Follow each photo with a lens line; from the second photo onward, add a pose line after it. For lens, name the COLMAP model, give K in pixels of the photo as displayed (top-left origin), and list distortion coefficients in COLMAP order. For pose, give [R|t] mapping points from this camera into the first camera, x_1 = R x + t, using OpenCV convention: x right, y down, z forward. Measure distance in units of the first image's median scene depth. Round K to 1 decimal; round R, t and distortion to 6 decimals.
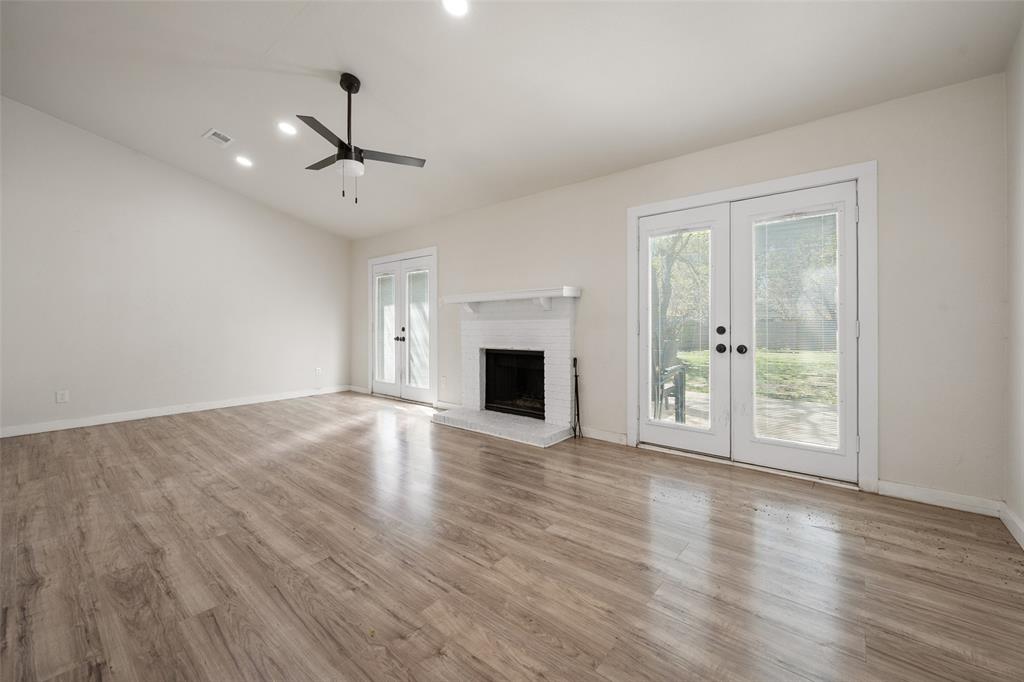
lens RADIAL K [[408.8, 0, 513.8], [0, 408.8, 326.3], [0, 0, 1]] dist [-0.002143, 0.000920]
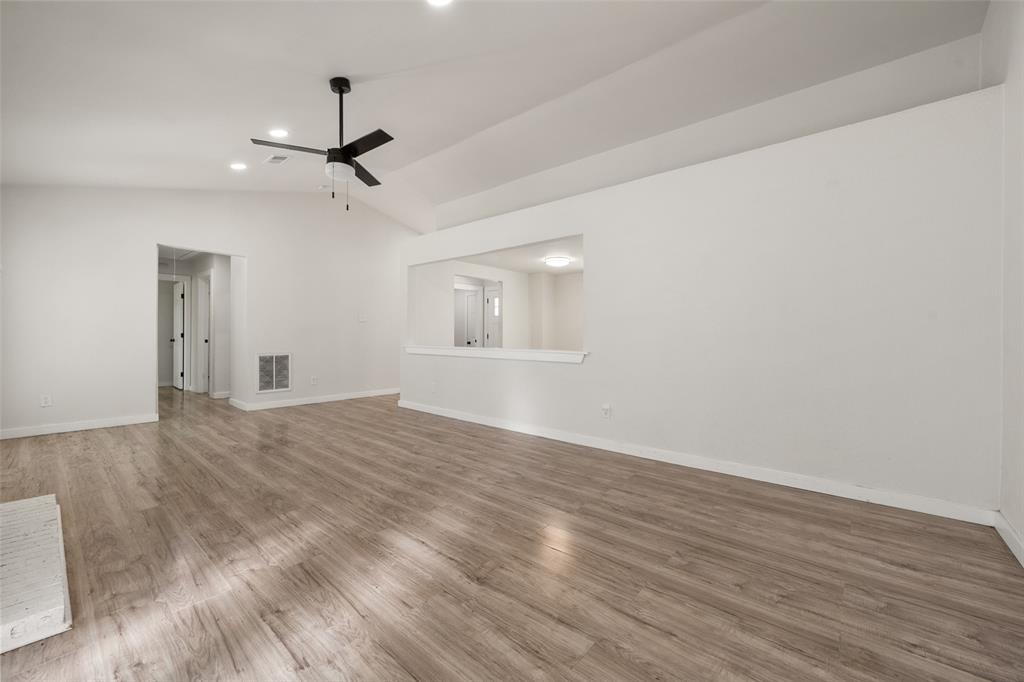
lens RADIAL K [[408.8, 0, 514.6], [0, 408.8, 328.6], [0, 0, 1]] dist [-0.002143, 0.000920]
pose [[-0.999866, 0.000350, 0.016354, -1.063599], [0.000150, 0.999926, -0.012190, 0.006276], [-0.016357, -0.012186, -0.999792, 2.525960]]
